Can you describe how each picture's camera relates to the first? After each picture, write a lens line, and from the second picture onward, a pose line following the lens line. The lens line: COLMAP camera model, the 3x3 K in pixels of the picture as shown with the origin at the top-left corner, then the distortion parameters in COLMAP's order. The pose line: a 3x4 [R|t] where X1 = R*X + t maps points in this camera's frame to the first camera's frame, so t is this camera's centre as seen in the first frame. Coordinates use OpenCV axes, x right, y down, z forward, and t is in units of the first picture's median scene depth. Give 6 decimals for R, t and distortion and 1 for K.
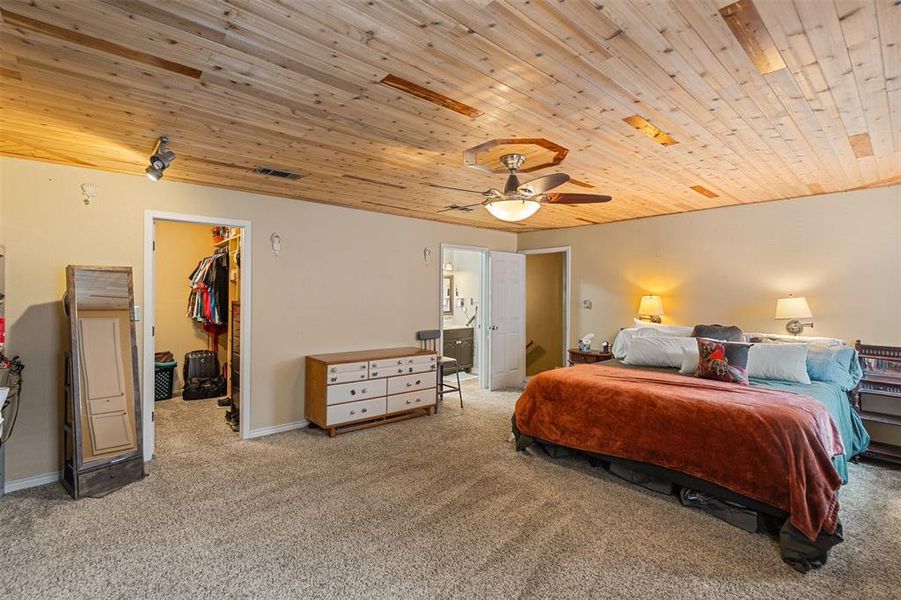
lens RADIAL K [[426.1, 0, 449.3], [0, 426.1, 279.4], [0, 0, 1]] dist [-0.000568, 0.000002]
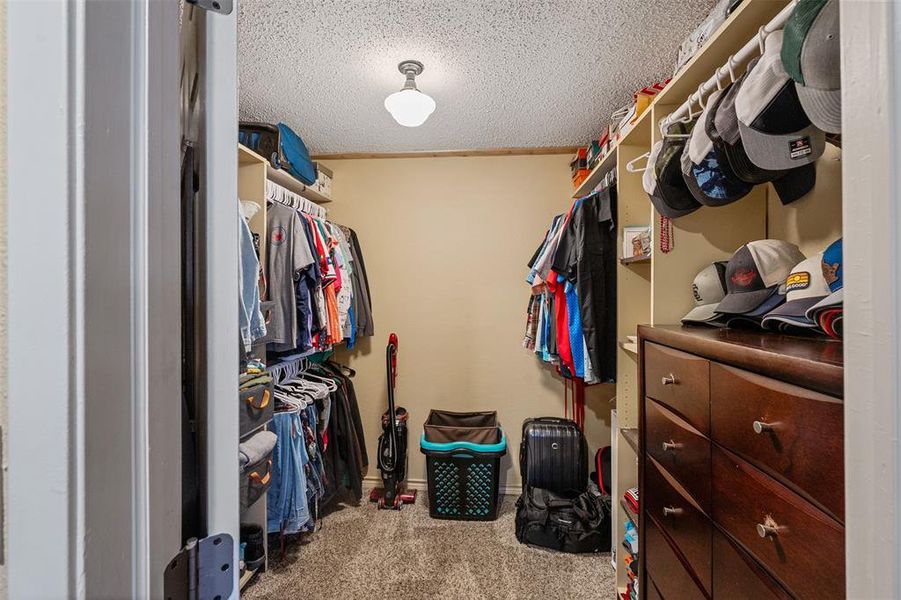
lens RADIAL K [[468.0, 0, 447.5], [0, 468.0, 292.5], [0, 0, 1]] dist [0.000462, 0.000172]
pose [[0.725505, 0.001095, -0.688216, -0.334023], [0.015876, 0.999706, 0.018326, 0.017888], [0.688034, -0.024222, 0.725274, 0.589551]]
